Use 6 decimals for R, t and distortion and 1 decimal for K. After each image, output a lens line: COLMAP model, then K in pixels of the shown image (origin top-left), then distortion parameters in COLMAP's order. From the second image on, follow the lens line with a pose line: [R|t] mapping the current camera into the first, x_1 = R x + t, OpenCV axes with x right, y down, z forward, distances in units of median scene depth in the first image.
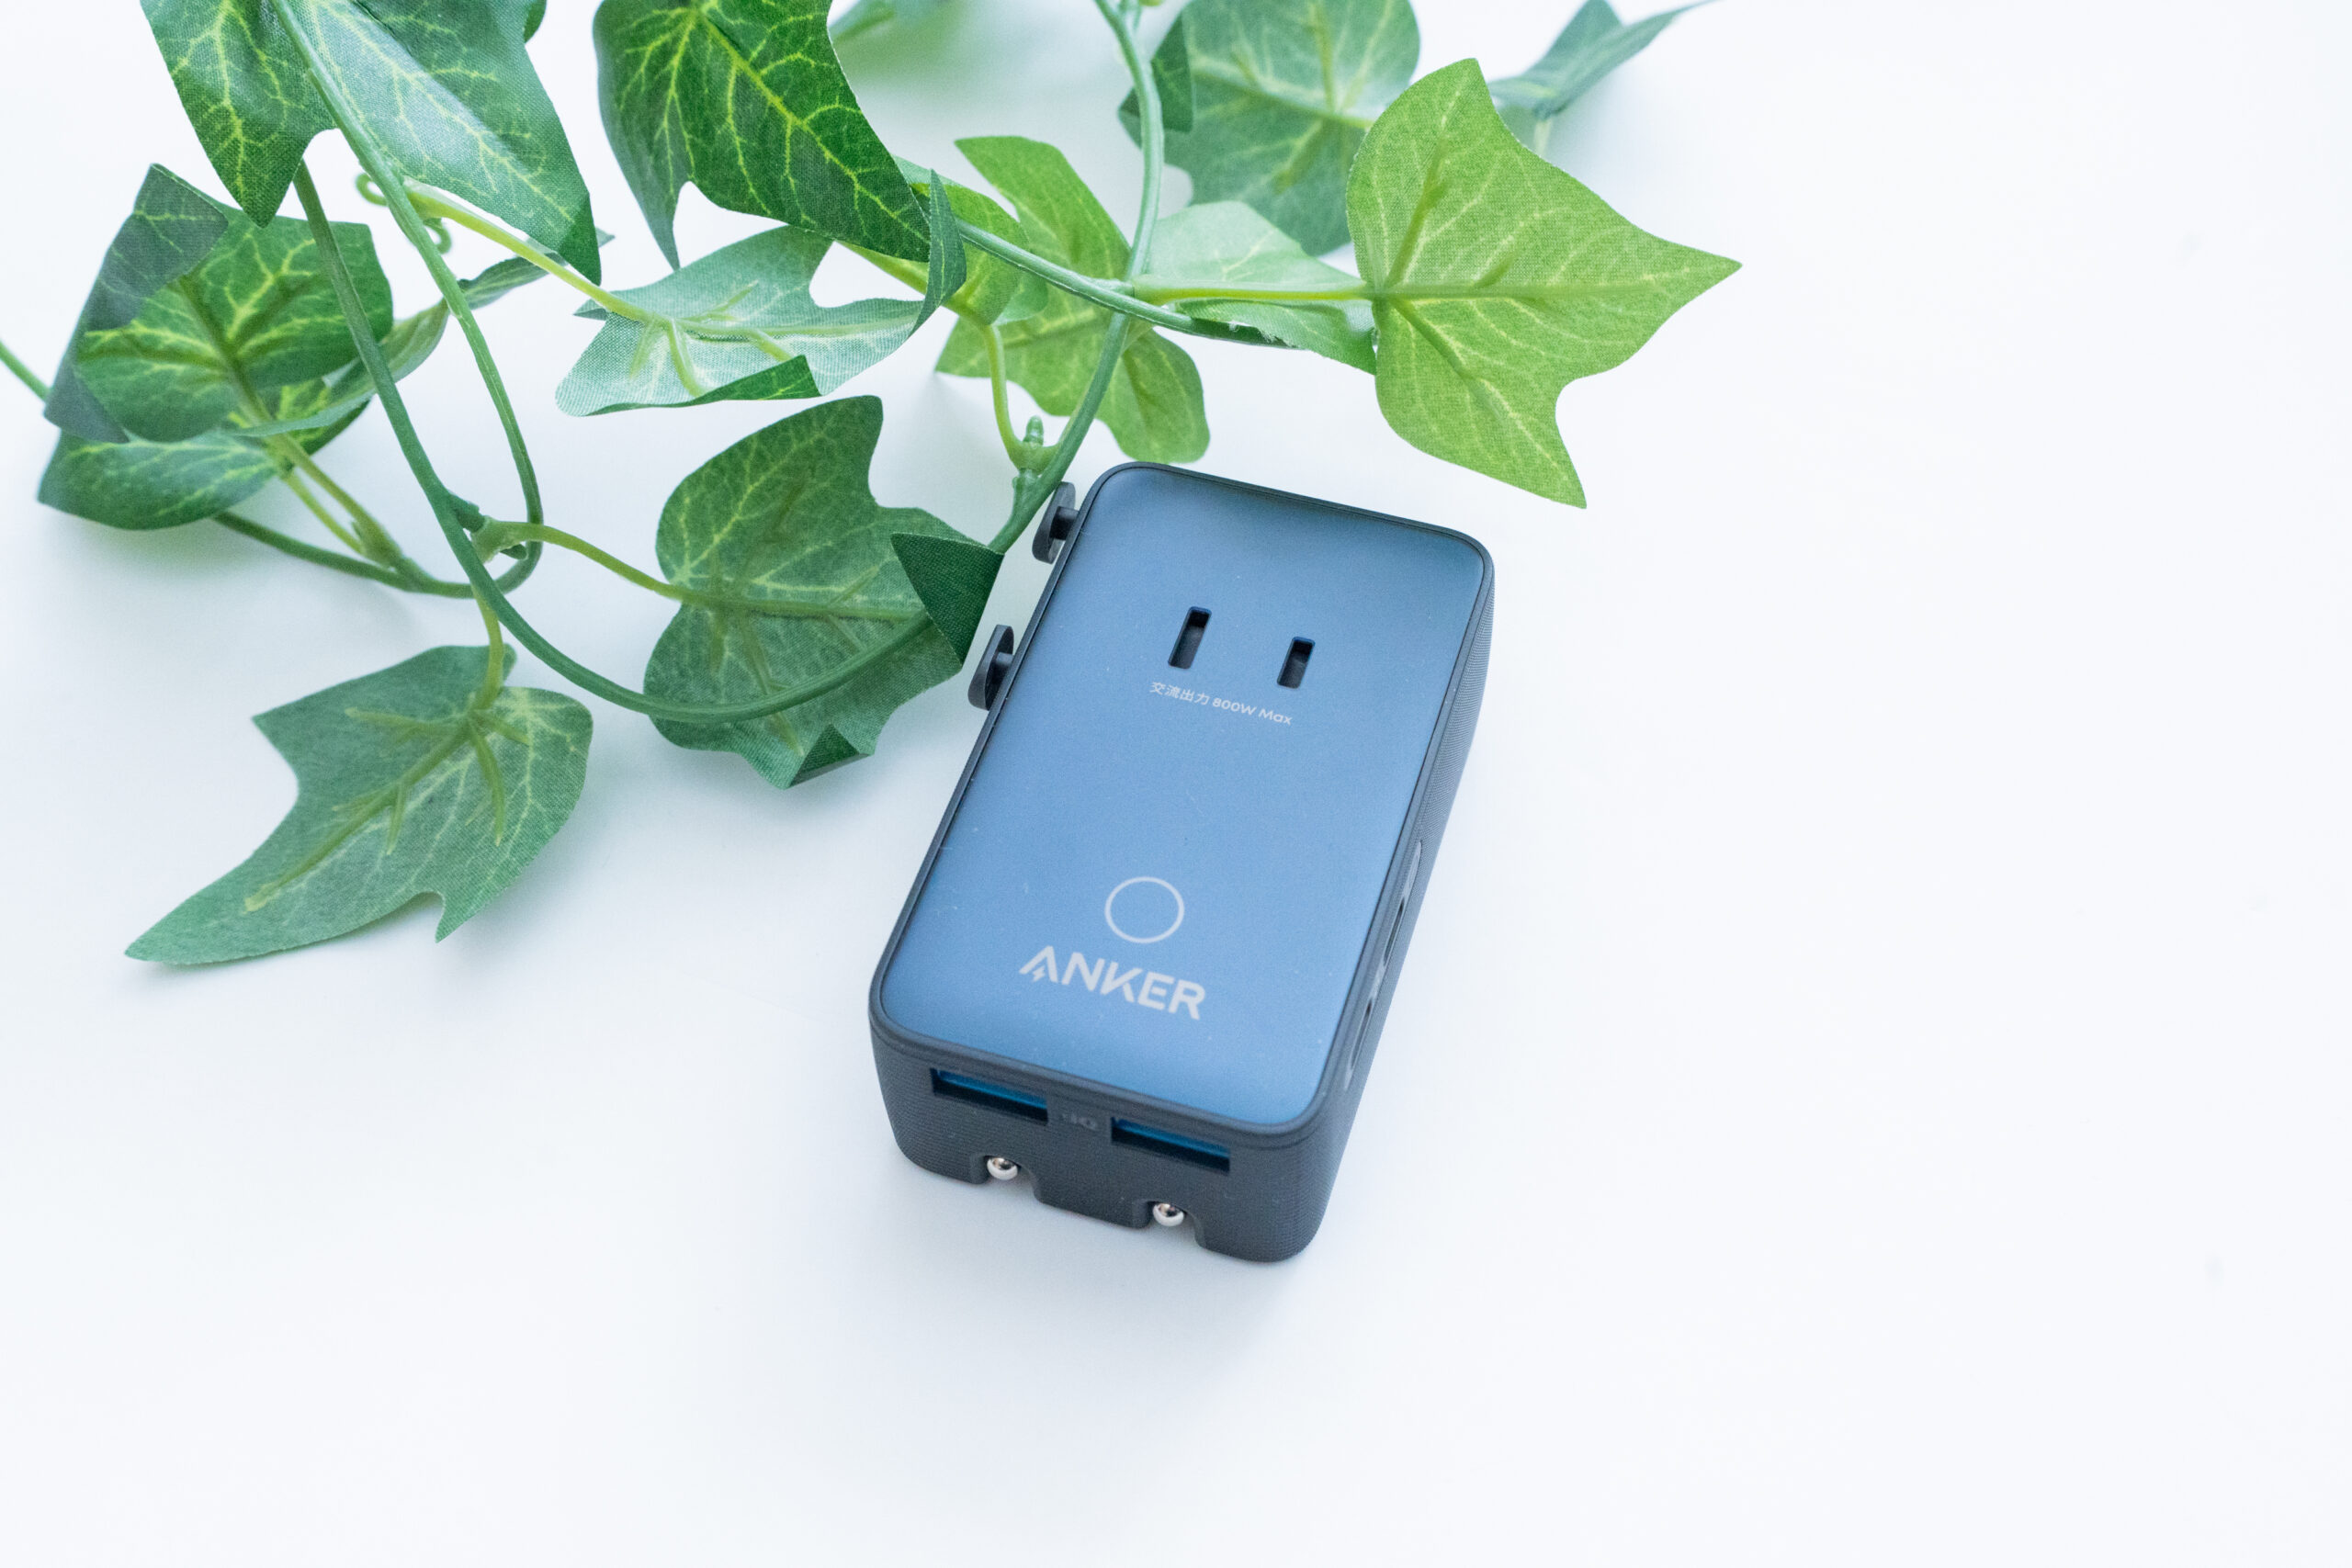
lens RADIAL K [[2696.1, 0, 1178.0], [0, 2696.1, 798.5], [0, 0, 1]] dist [0.056014, 0.000000]
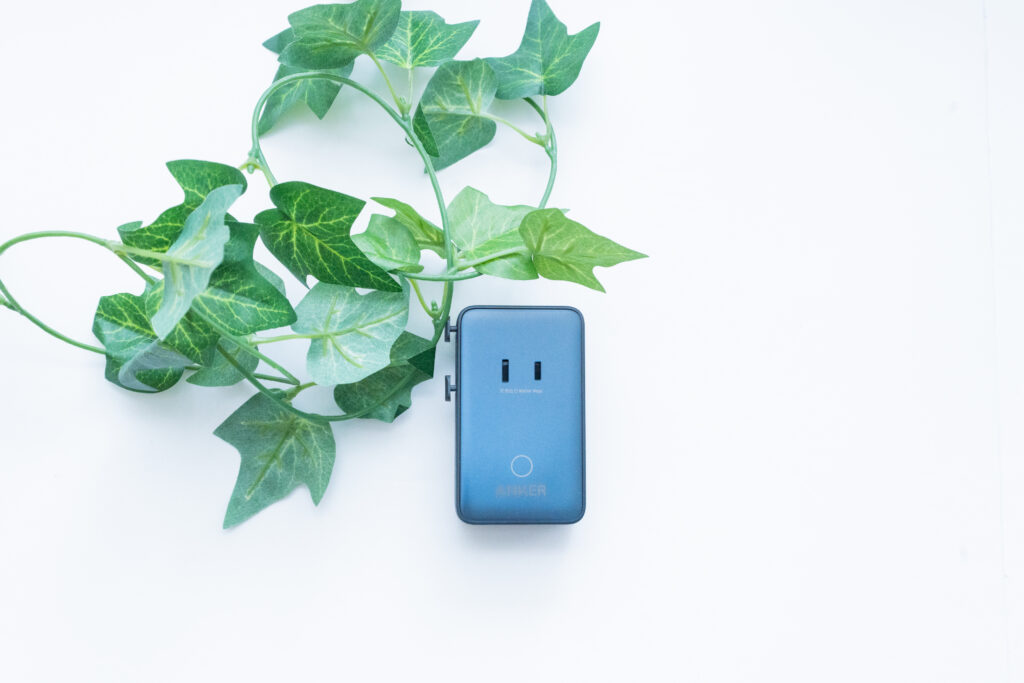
lens RADIAL K [[1173.9, 0, 514.3], [0, 1173.9, 341.5], [0, 0, 1]] dist [0.056014, 0.000000]
pose [[0.951291, -0.291636, 0.099968, -0.121438], [0.201102, 0.832779, 0.515787, -0.846449], [-0.233674, -0.470560, 0.850864, -0.240562]]
